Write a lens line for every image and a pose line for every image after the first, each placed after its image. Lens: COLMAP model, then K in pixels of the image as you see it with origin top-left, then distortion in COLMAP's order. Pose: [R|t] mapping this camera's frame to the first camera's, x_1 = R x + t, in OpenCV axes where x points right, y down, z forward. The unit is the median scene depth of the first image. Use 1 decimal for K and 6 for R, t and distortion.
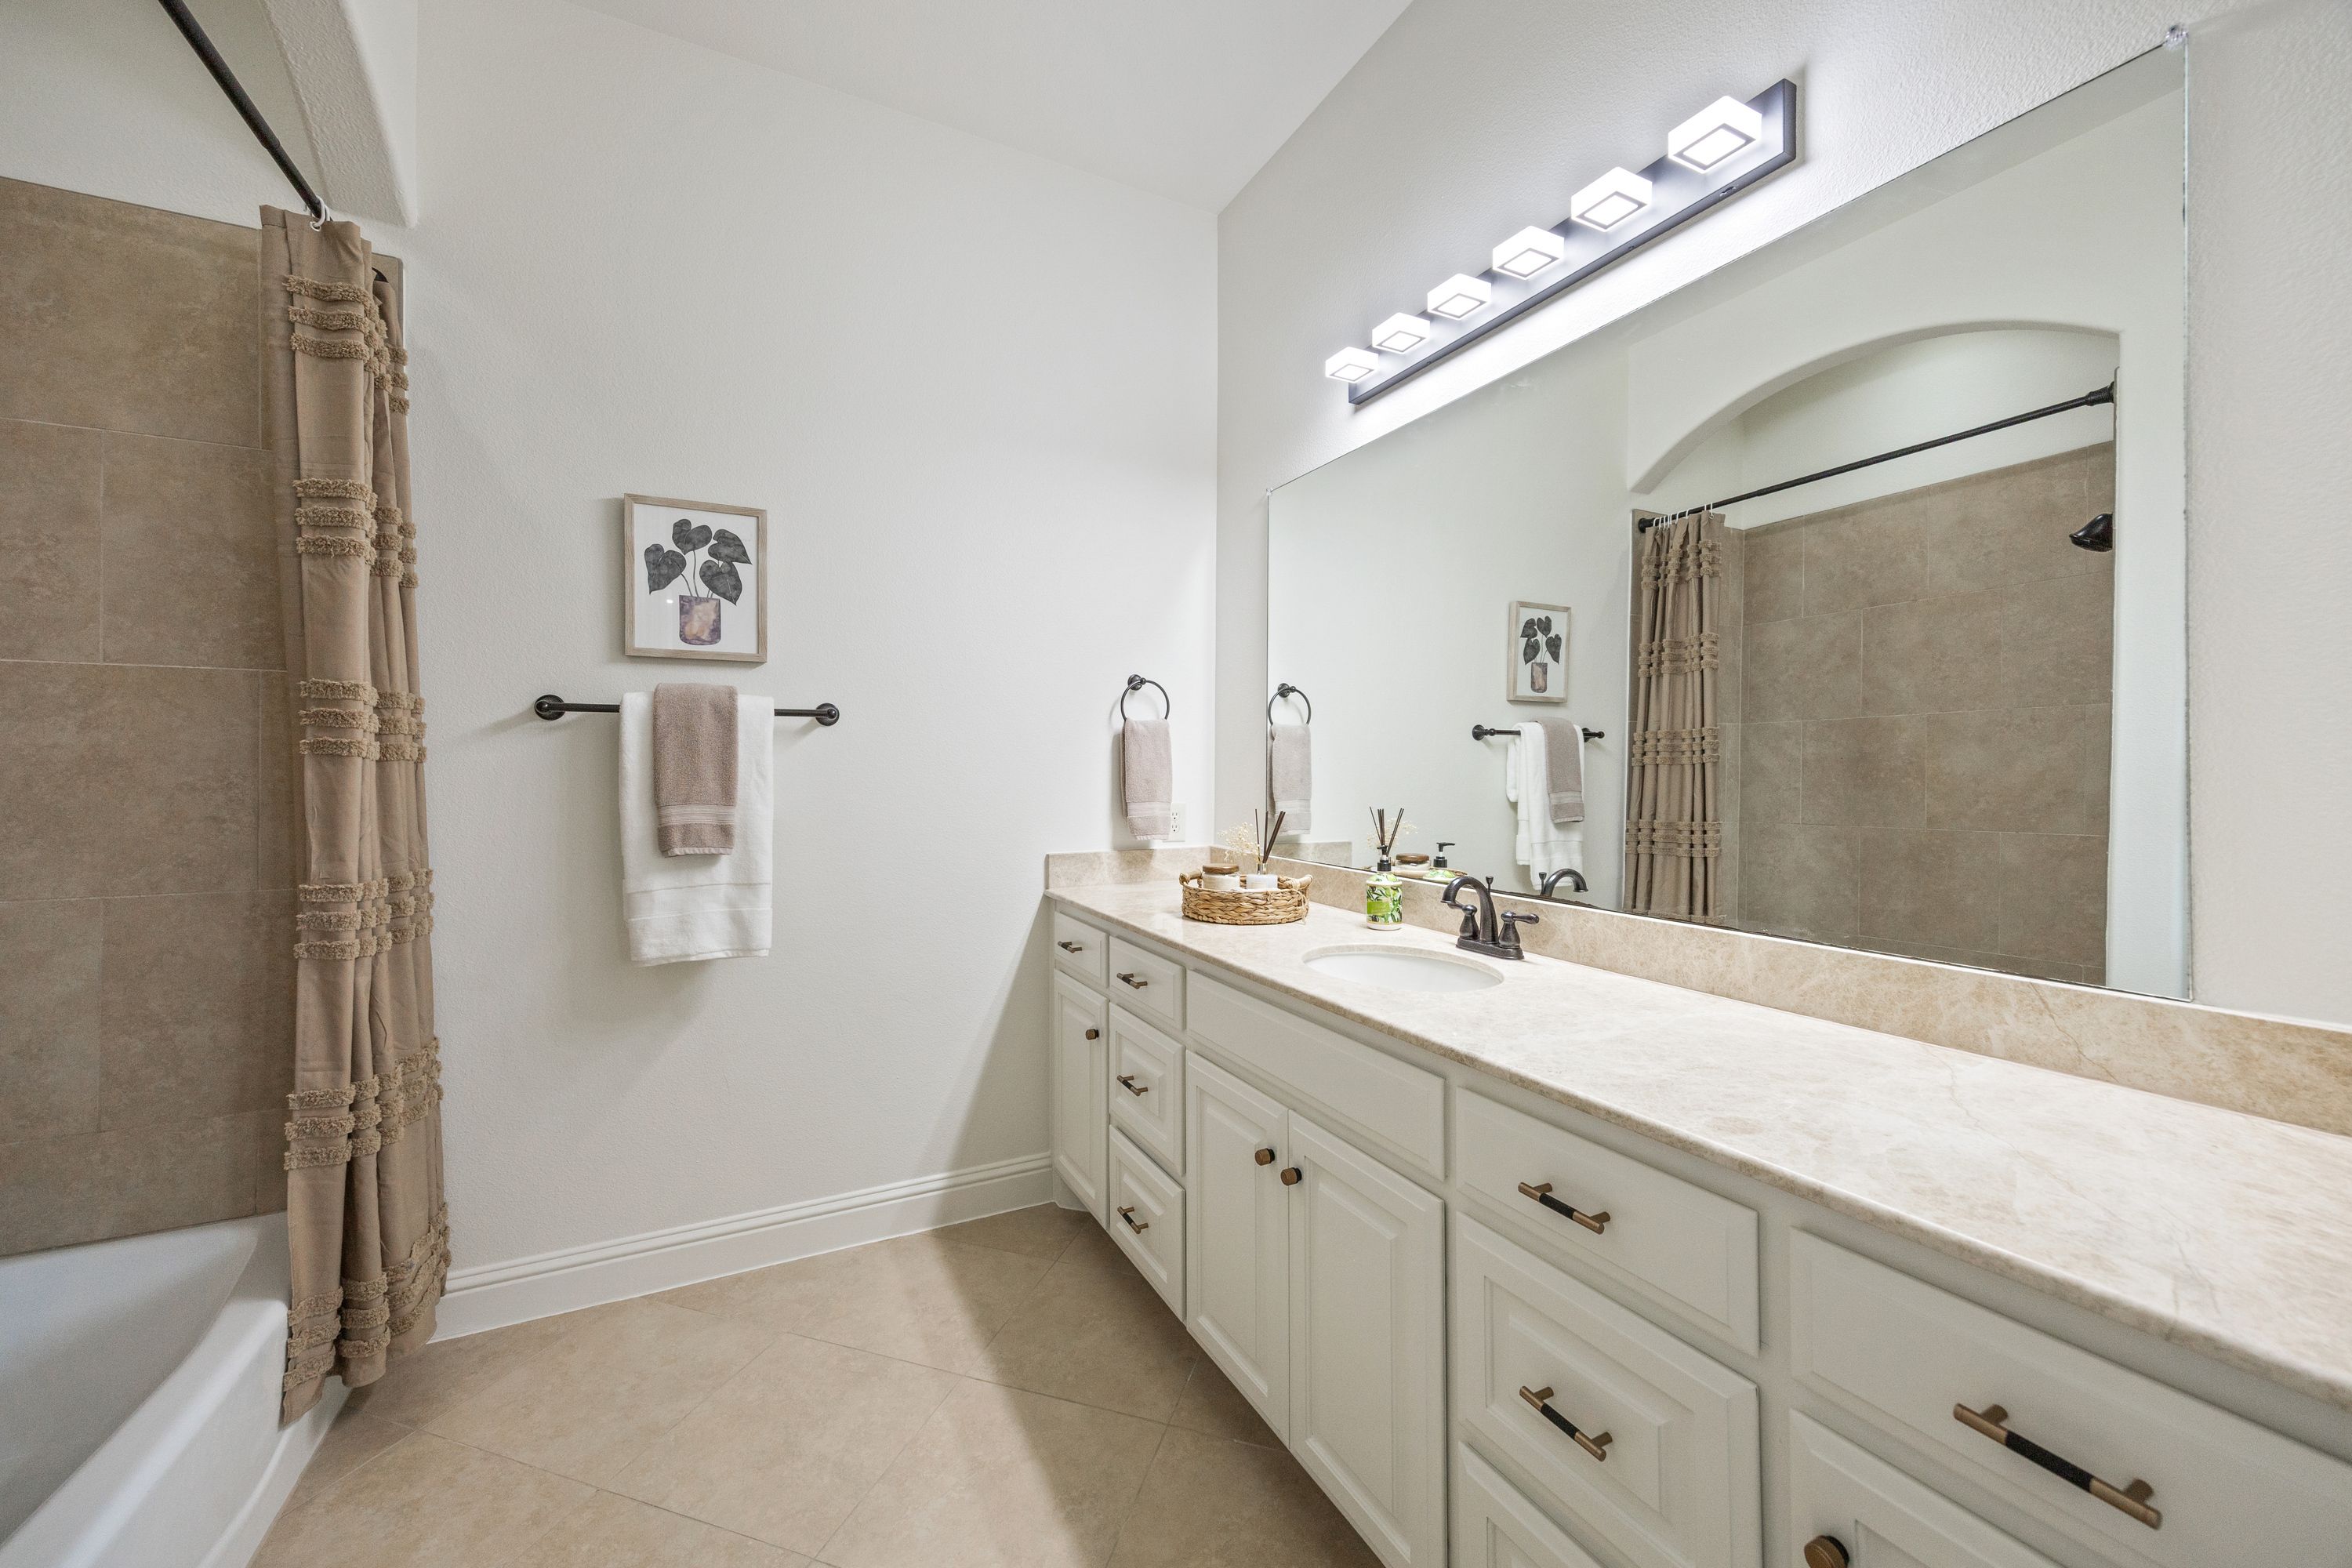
lens RADIAL K [[907.5, 0, 1171.7], [0, 907.5, 785.2], [0, 0, 1]] dist [-0.000130, -0.000010]
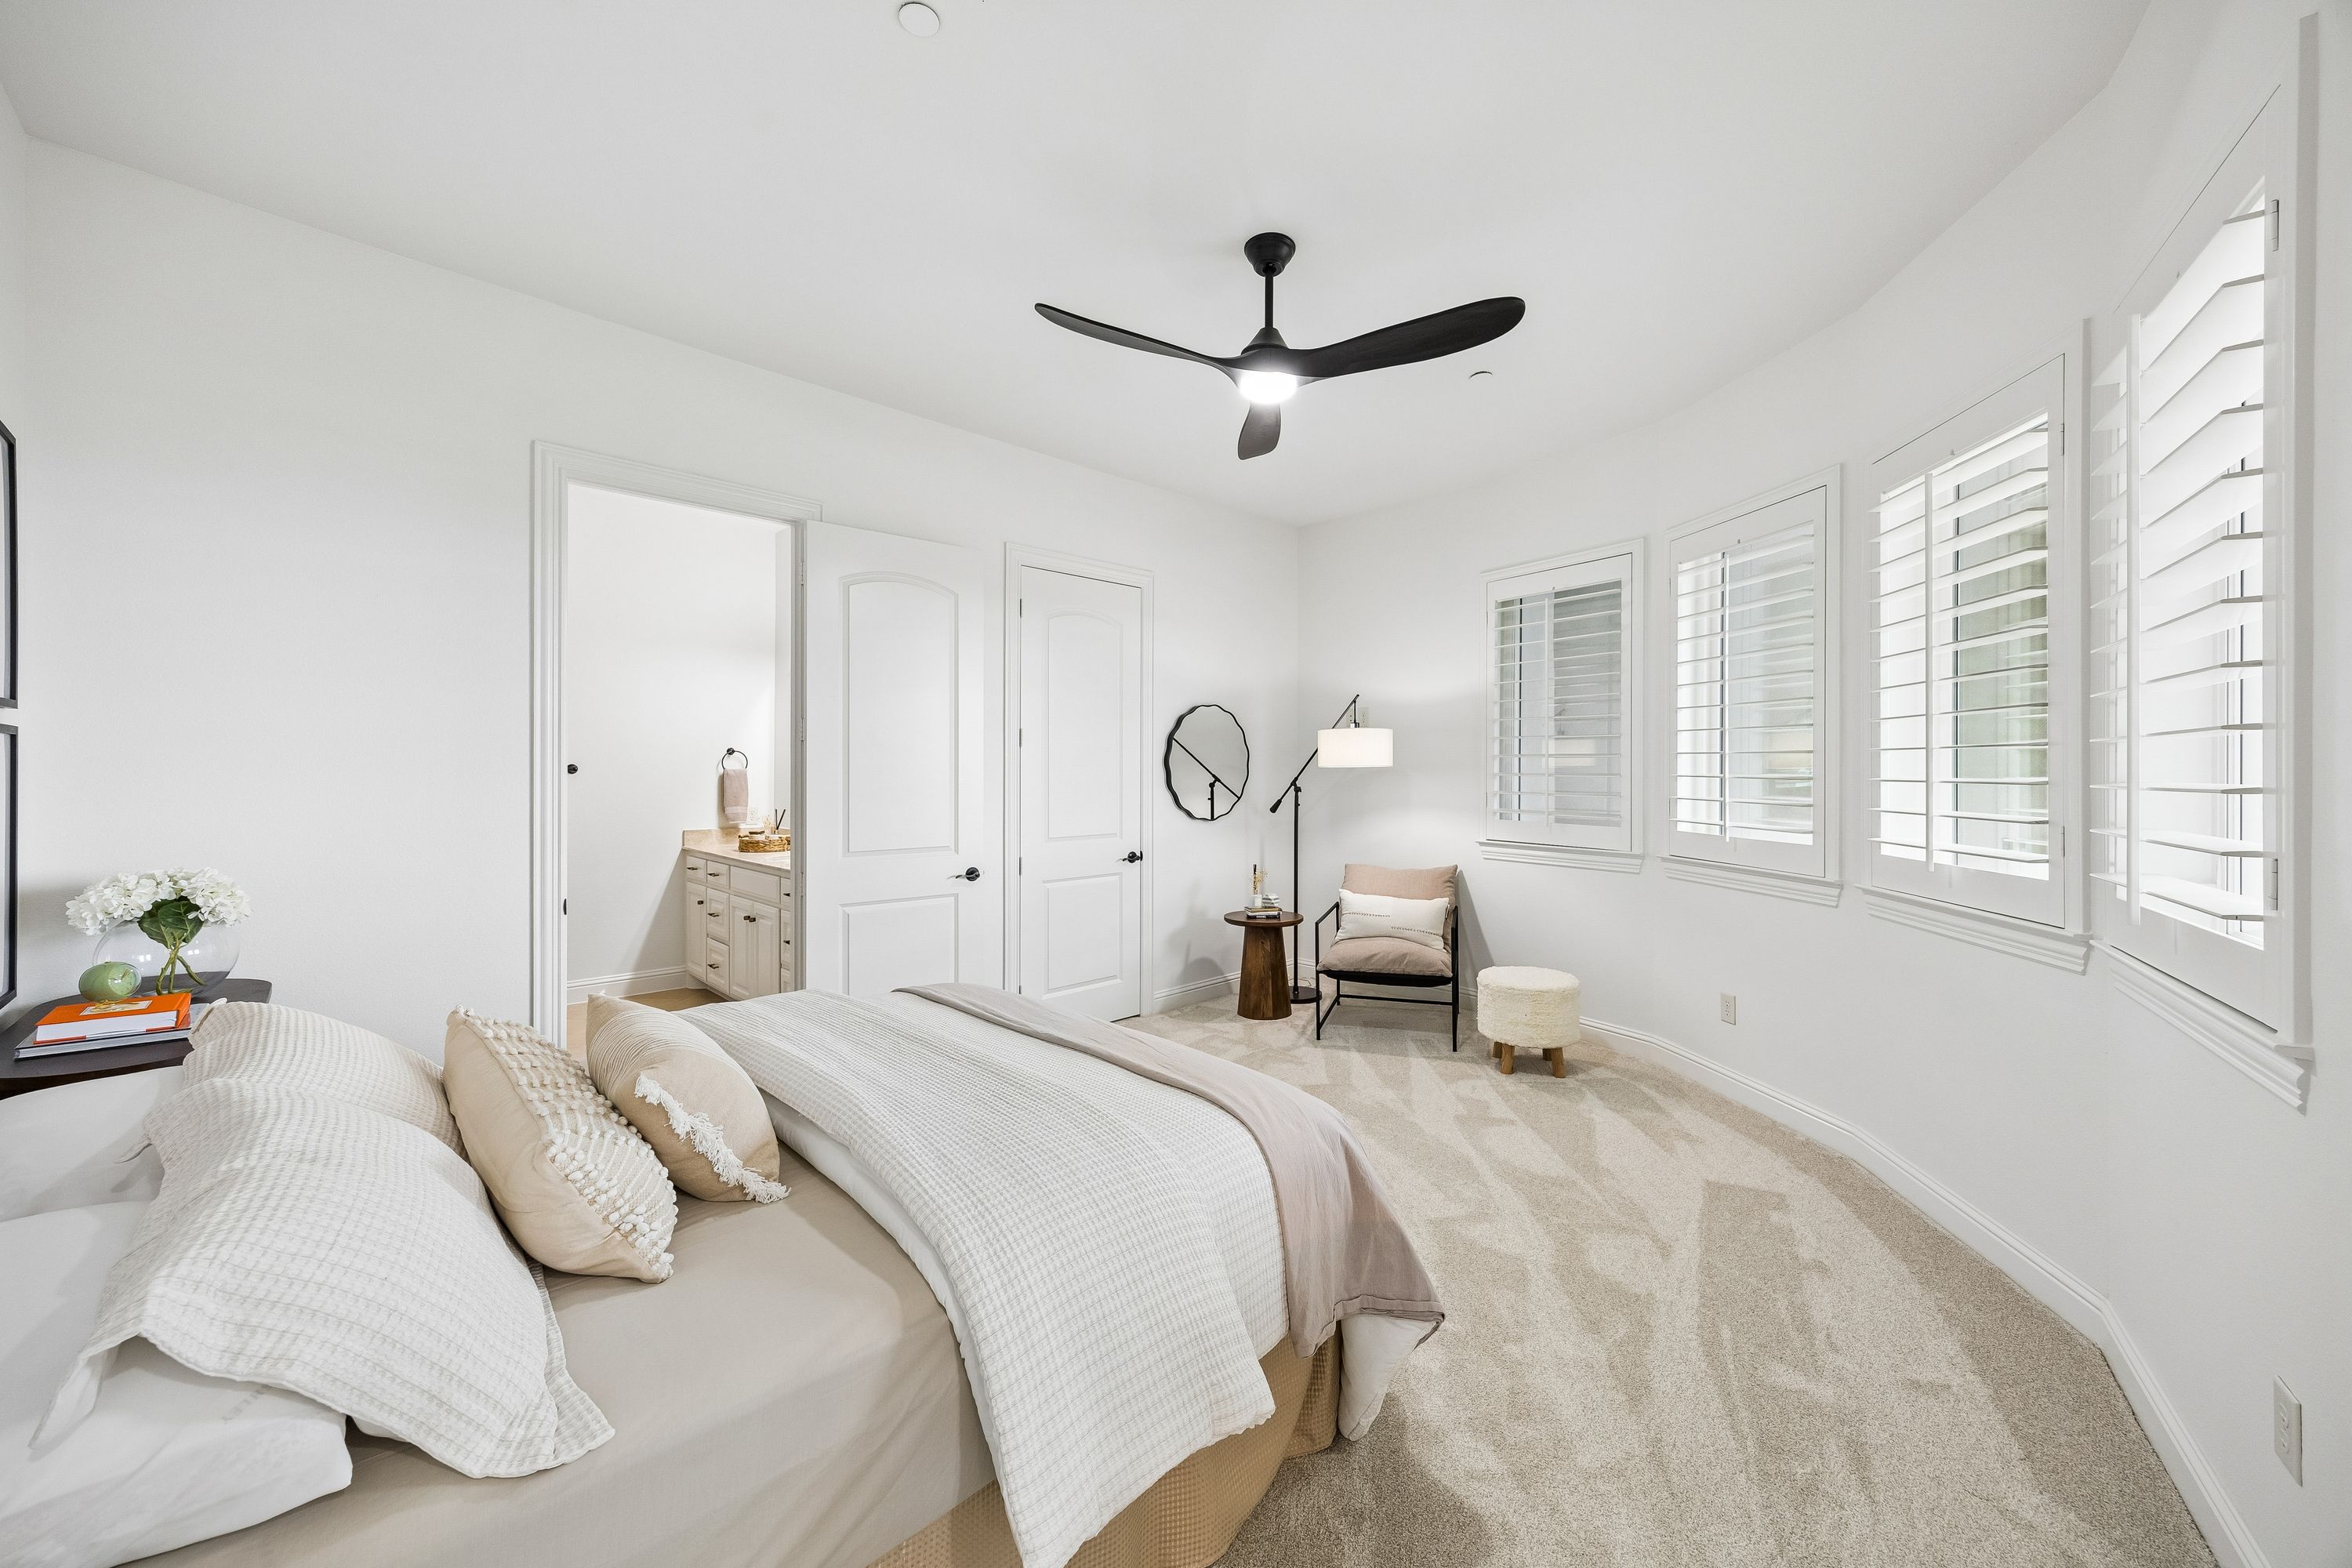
lens RADIAL K [[907.5, 0, 1185.1], [0, 907.5, 786.9], [0, 0, 1]] dist [-0.000130, -0.000010]
pose [[0.957432, -0.002470, 0.288649, 0.407287], [0.006270, 0.999905, -0.012242, 0.006220], [-0.288592, 0.013530, 0.957357, -1.520476]]
